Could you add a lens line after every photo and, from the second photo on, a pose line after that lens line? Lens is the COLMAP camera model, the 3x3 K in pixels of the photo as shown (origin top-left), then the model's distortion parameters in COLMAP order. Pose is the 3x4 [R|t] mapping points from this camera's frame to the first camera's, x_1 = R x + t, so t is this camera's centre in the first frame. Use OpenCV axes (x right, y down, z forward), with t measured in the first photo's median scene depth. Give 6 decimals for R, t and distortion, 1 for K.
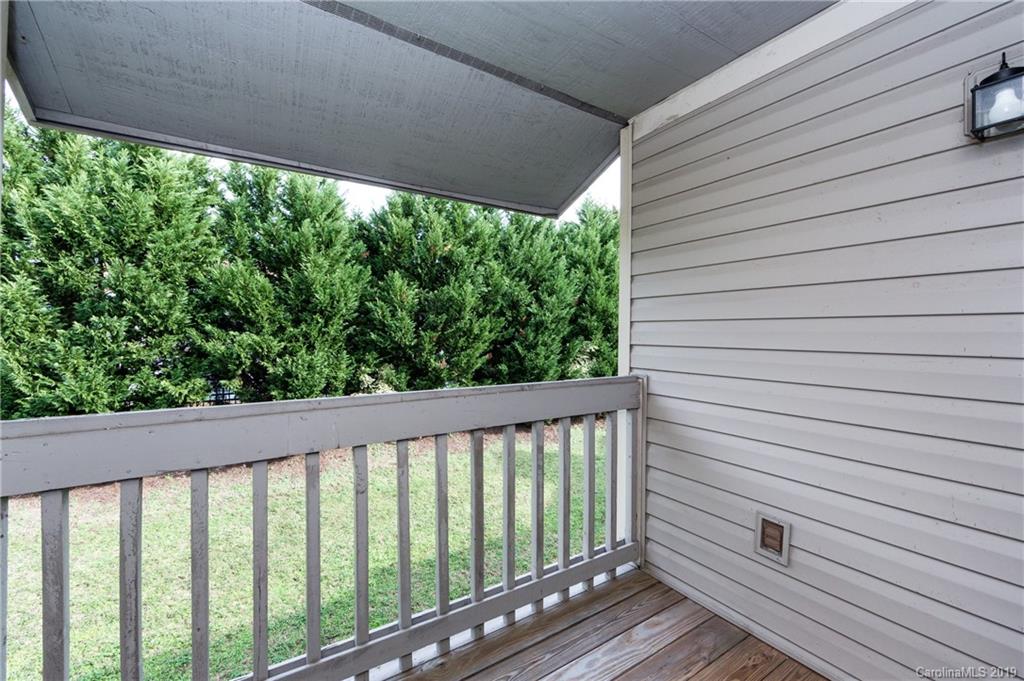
lens RADIAL K [[411.2, 0, 517.2], [0, 411.2, 338.4], [0, 0, 1]] dist [-0.004131, -0.000226]
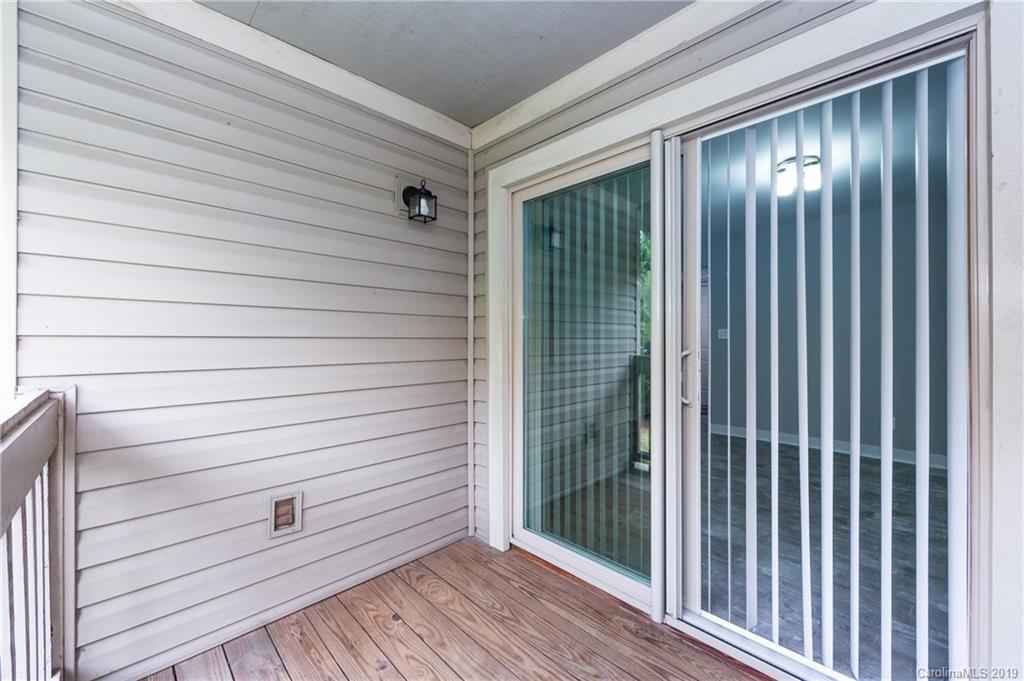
lens RADIAL K [[411.2, 0, 517.2], [0, 411.2, 338.4], [0, 0, 1]] dist [-0.004131, -0.000226]
pose [[-0.185457, -0.011269, 0.982588, -0.518713], [0.003517, 0.999920, 0.012132, 0.019048], [-0.982646, 0.005706, -0.185403, 0.593977]]
